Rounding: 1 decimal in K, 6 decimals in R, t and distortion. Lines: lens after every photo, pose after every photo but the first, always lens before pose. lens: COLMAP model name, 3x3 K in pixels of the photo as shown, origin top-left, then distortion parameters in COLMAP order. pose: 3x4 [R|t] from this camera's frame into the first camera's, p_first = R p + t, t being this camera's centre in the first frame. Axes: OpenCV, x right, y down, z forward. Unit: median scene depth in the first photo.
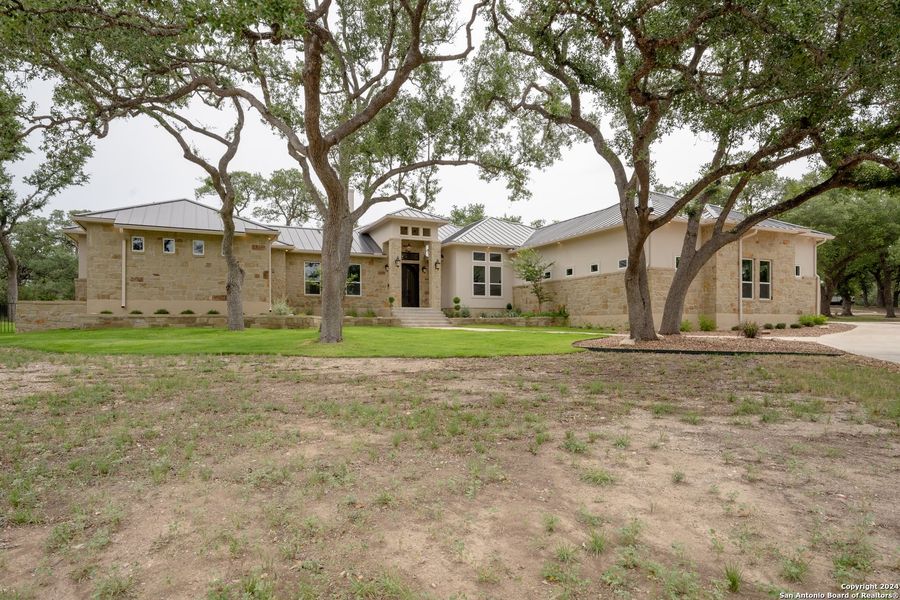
lens RADIAL K [[506.9, 0, 454.1], [0, 506.9, 318.2], [0, 0, 1]] dist [0.002492, -0.001574]
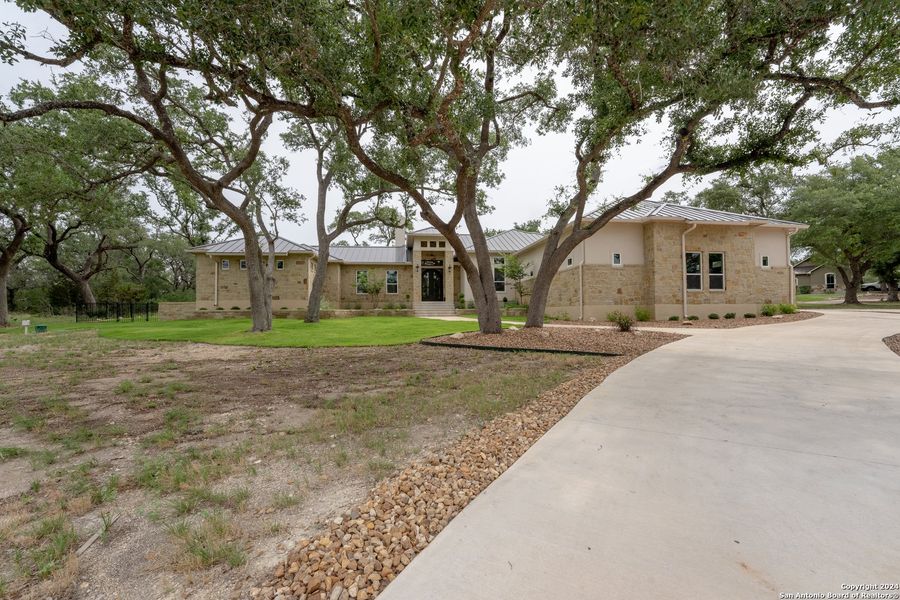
lens RADIAL K [[362.2, 0, 456.0], [0, 362.2, 299.7], [0, 0, 1]] dist [-0.029074, 0.001920]
pose [[0.954880, -0.015756, -0.296573, 0.316117], [0.010062, 0.999735, -0.020716, -0.007477], [0.296821, 0.016797, 0.954785, 0.142192]]
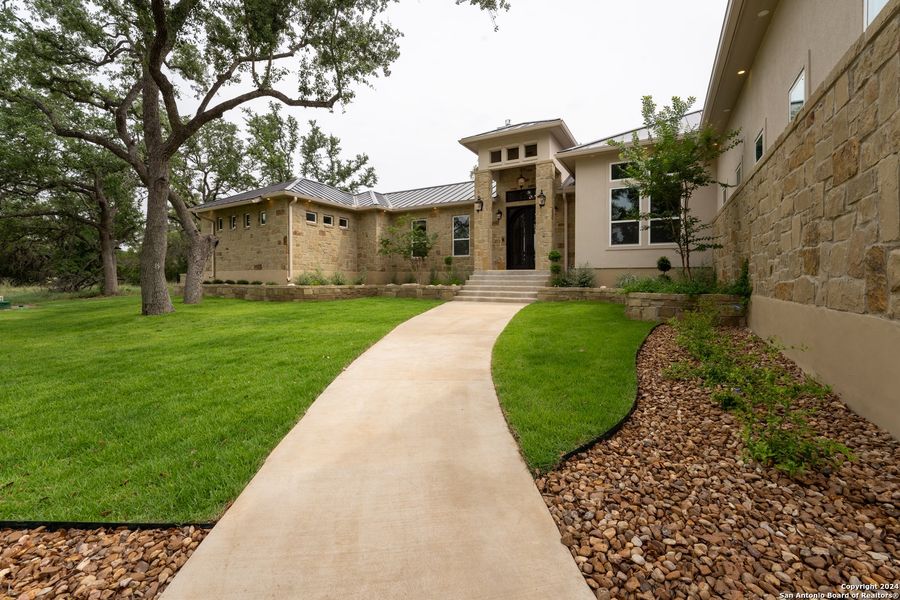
lens RADIAL K [[376.7, 0, 450.6], [0, 376.7, 284.1], [0, 0, 1]] dist [-0.018317, -0.000055]
pose [[0.573962, 0.015156, -0.818742, 0.337029], [0.009911, 0.999627, 0.025452, -0.019803], [0.818822, -0.022723, 0.573597, 0.796020]]
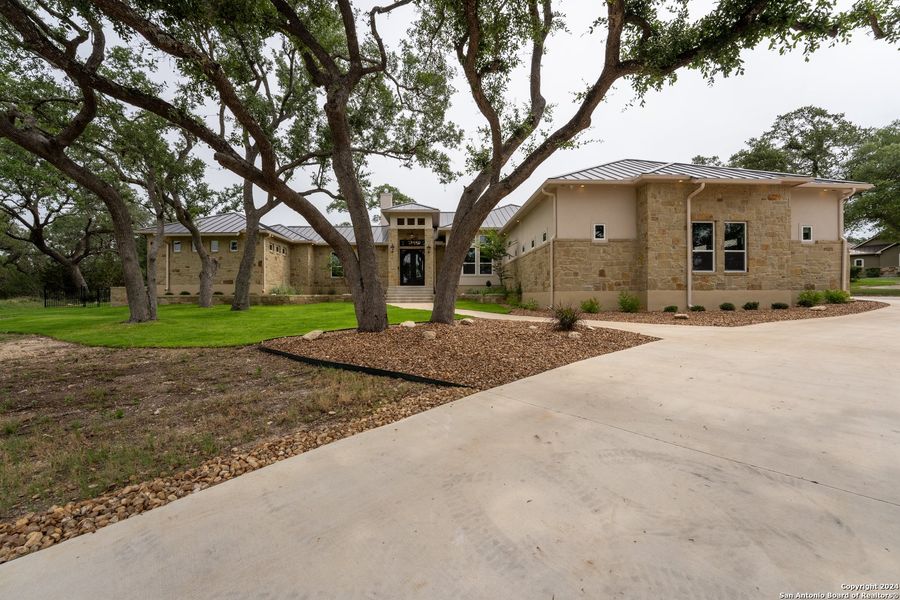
lens RADIAL K [[362.2, 0, 455.9], [0, 362.2, 295.3], [0, 0, 1]] dist [-0.029074, 0.001920]
pose [[0.921942, -0.003008, -0.387316, 0.422734], [0.007814, 0.999911, 0.010833, -0.009636], [0.387249, -0.013014, 0.921883, 0.317319]]
